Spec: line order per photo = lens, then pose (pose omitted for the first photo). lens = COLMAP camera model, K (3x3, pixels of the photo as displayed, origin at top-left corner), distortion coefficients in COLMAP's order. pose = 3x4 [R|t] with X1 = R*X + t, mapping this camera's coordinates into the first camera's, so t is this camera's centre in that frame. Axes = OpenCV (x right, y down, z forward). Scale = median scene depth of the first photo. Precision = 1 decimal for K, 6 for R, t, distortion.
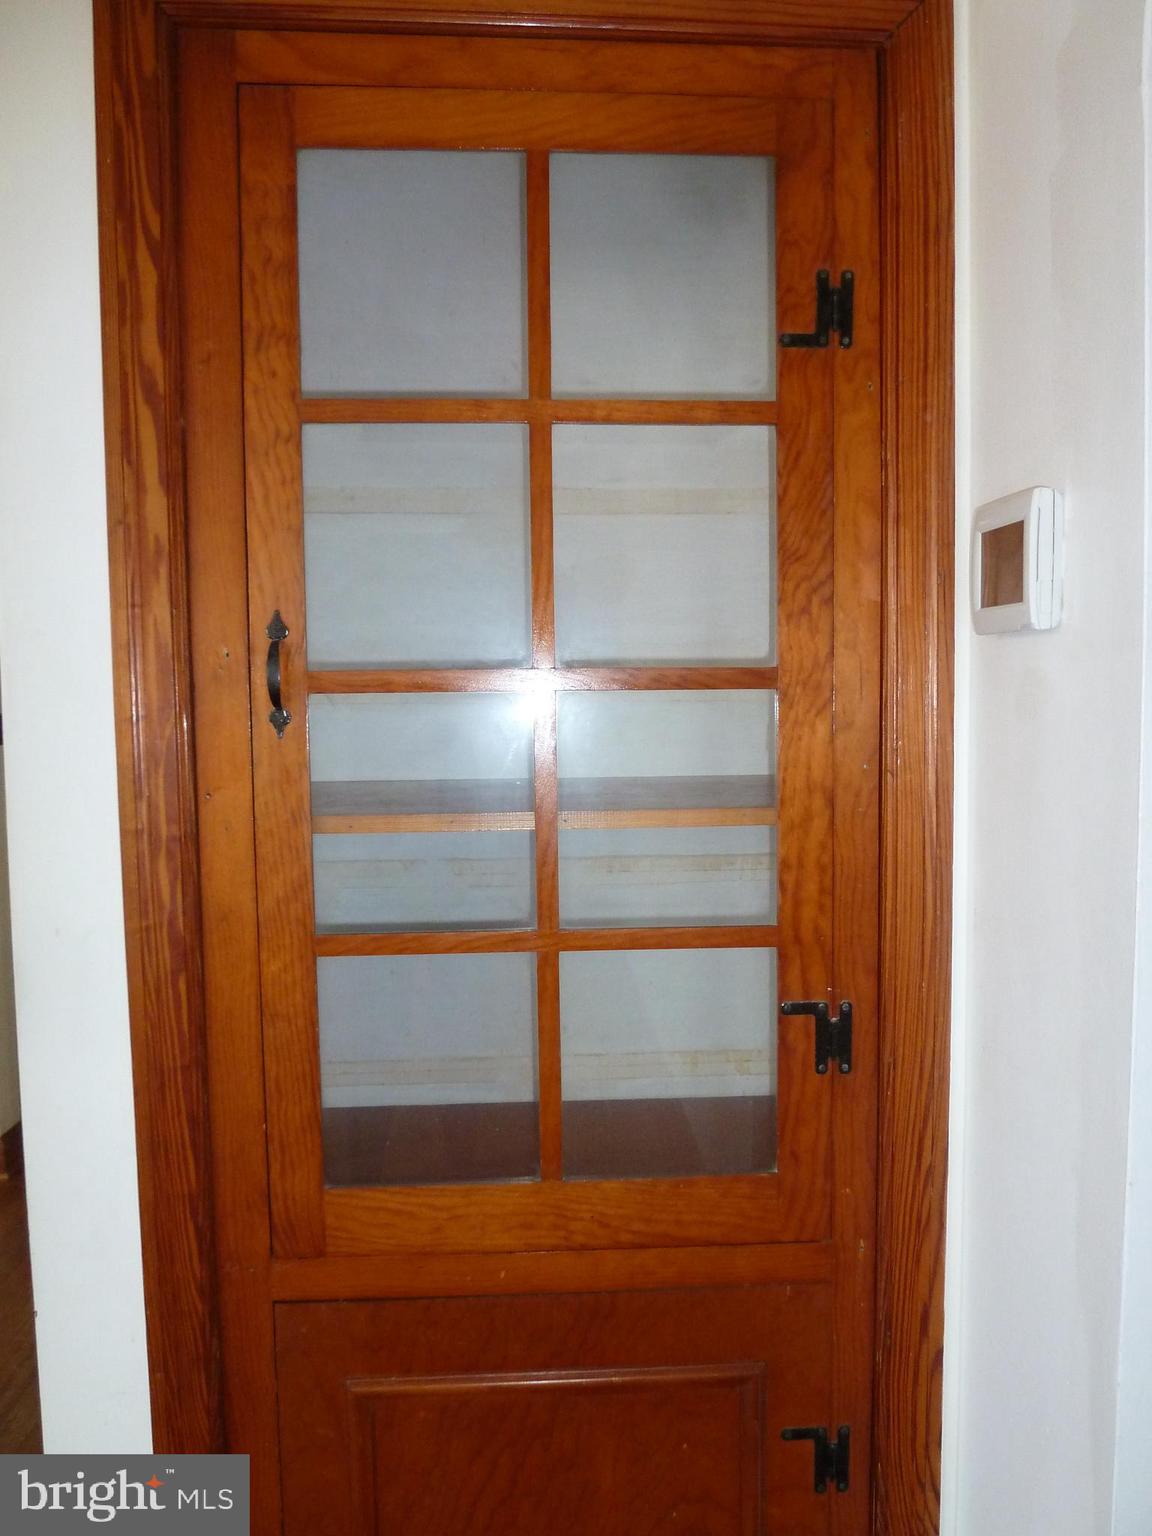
lens RADIAL K [[1185.2, 0, 576.0], [0, 1185.2, 768.0], [0, 0, 1]] dist [-0.001091, -0.010946]
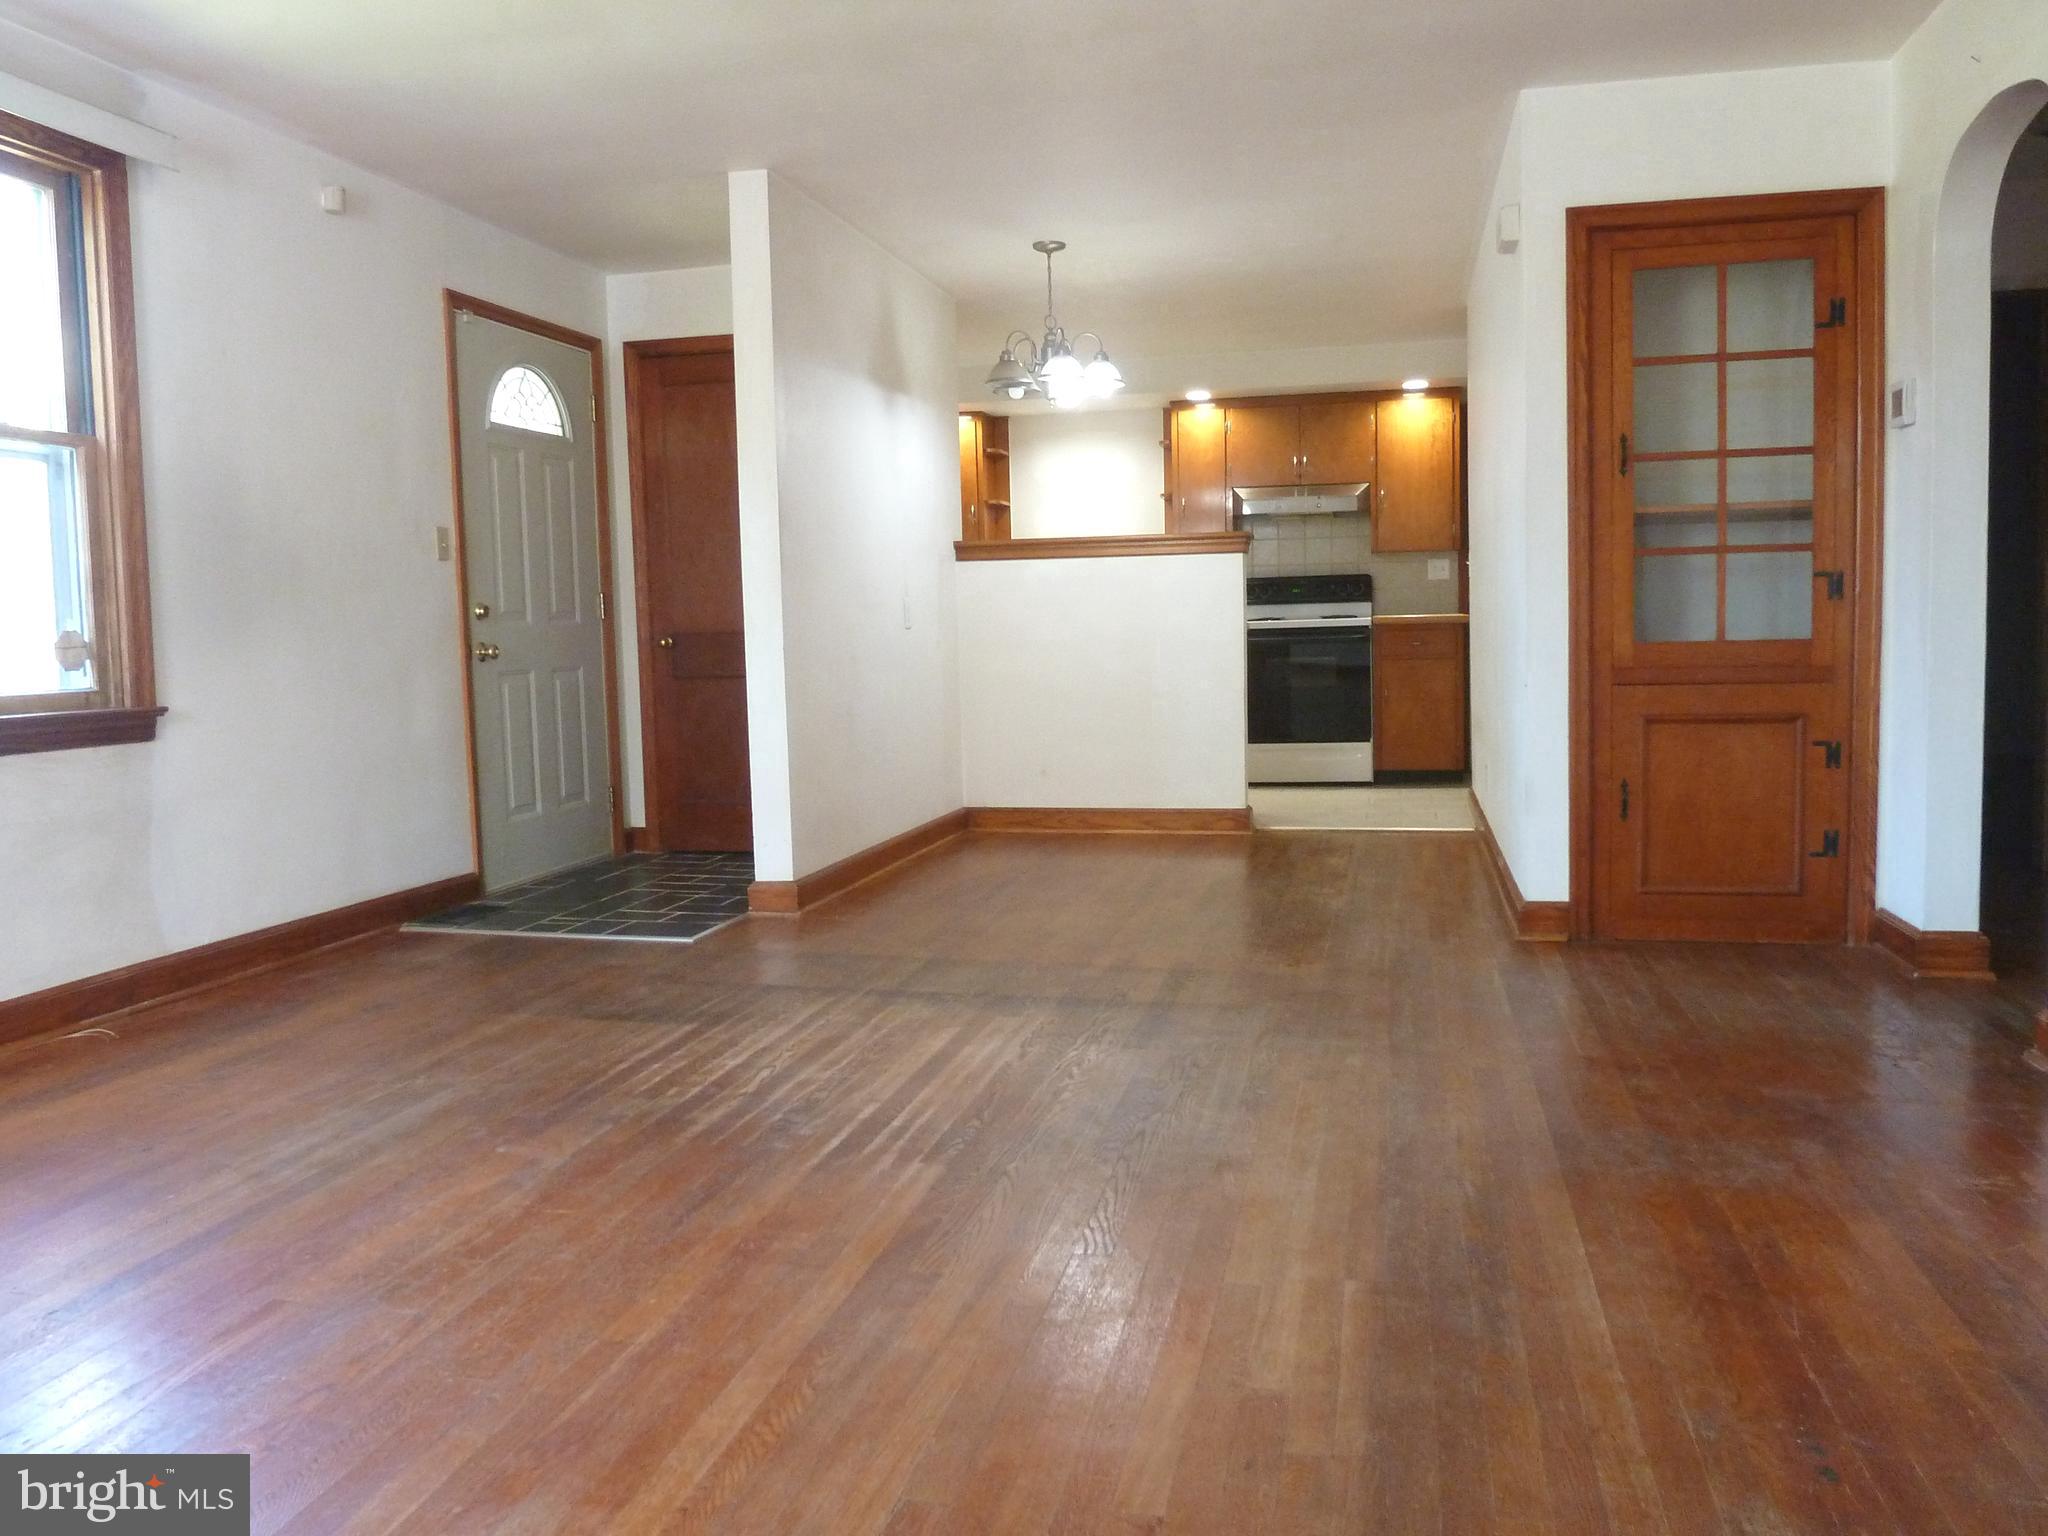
lens RADIAL K [[1580.3, 0, 1024.0], [0, 1580.3, 768.0], [0, 0, 1]] dist [-0.001091, -0.010946]
pose [[0.968920, 0.003434, -0.247350, -0.687582], [-0.000163, 0.999912, 0.013244, 0.606436], [0.247373, -0.012792, 0.968836, -2.969203]]
